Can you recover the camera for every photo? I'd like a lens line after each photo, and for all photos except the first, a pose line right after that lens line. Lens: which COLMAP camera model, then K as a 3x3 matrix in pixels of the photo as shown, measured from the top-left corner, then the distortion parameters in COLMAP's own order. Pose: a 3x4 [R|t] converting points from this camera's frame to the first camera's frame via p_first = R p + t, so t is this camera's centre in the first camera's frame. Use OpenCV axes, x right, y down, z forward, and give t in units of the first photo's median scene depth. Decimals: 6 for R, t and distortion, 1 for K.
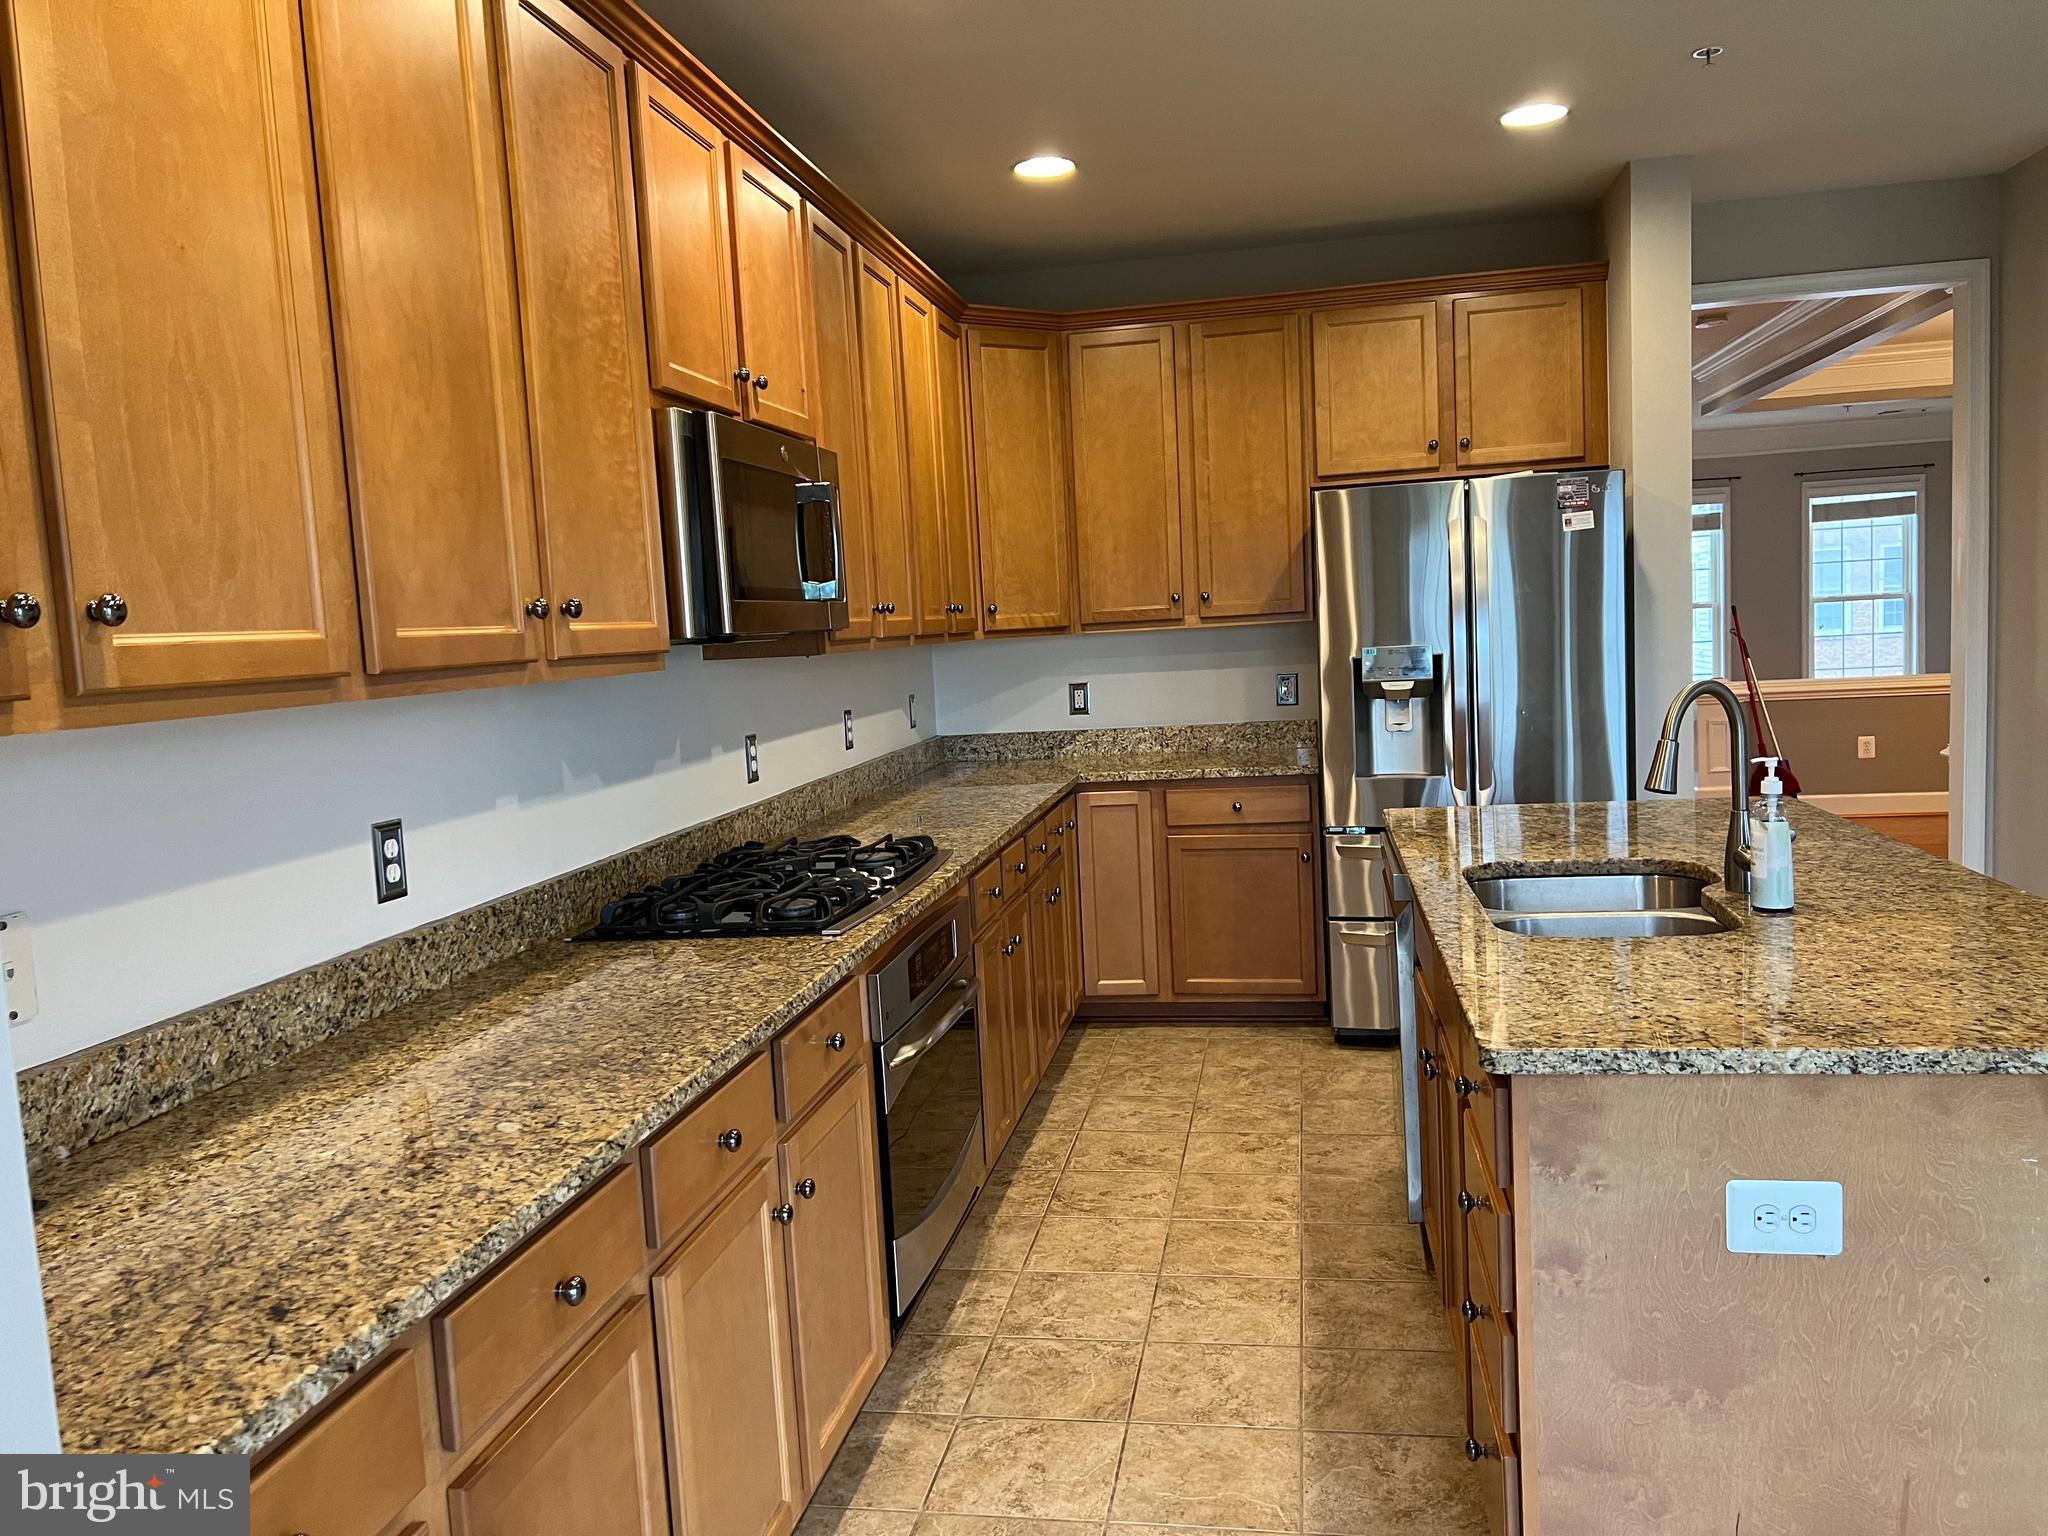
lens RADIAL K [[1535.0, 0, 1019.5], [0, 1535.0, 773.4], [0, 0, 1]] dist [0.059818, -0.062252]
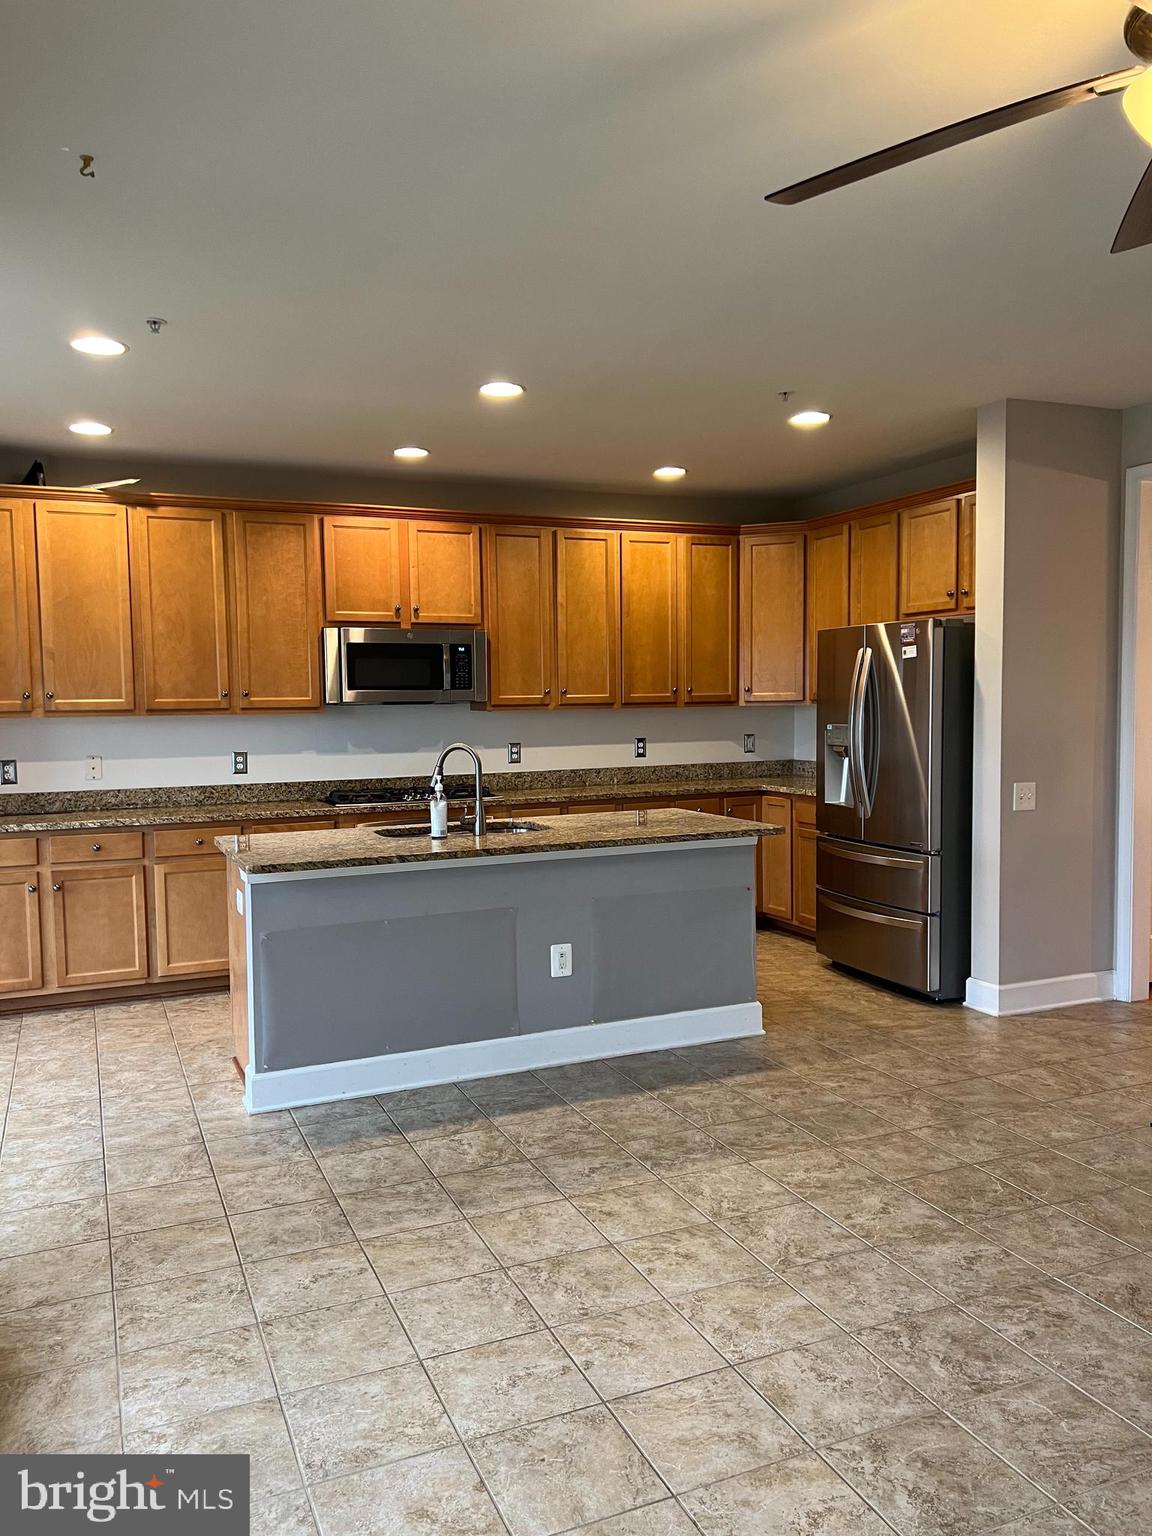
lens RADIAL K [[1151.2, 0, 577.8], [0, 1151.2, 759.4], [0, 0, 1]] dist [0.059818, -0.062252]
pose [[0.554321, 0.092754, -0.827119, 2.051782], [-0.099233, 0.994048, 0.044969, -0.136294], [0.826366, 0.057150, 0.560225, 0.158301]]
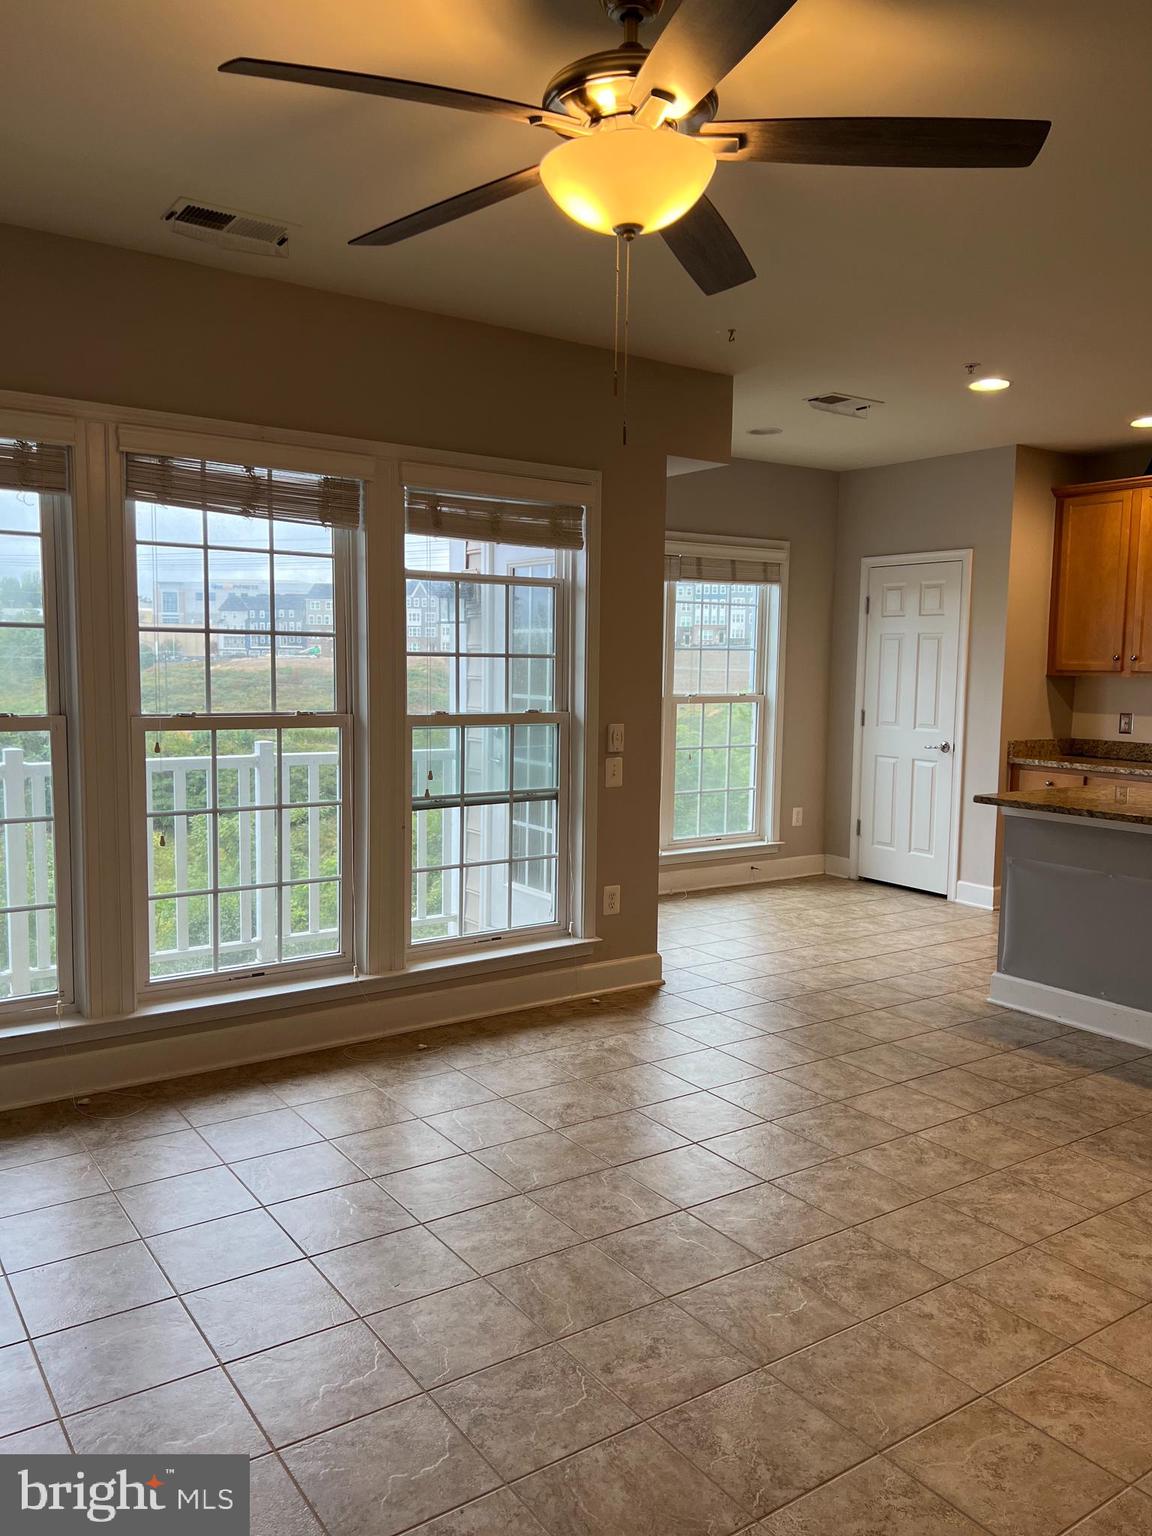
lens RADIAL K [[1151.2, 0, 573.6], [0, 1151.2, 775.9], [0, 0, 1]] dist [0.059818, -0.062252]
pose [[-0.709119, 0.115329, -0.695592, 2.350070], [-0.043746, 0.977436, 0.206654, -0.286928], [0.703730, 0.176972, -0.688073, 1.564187]]
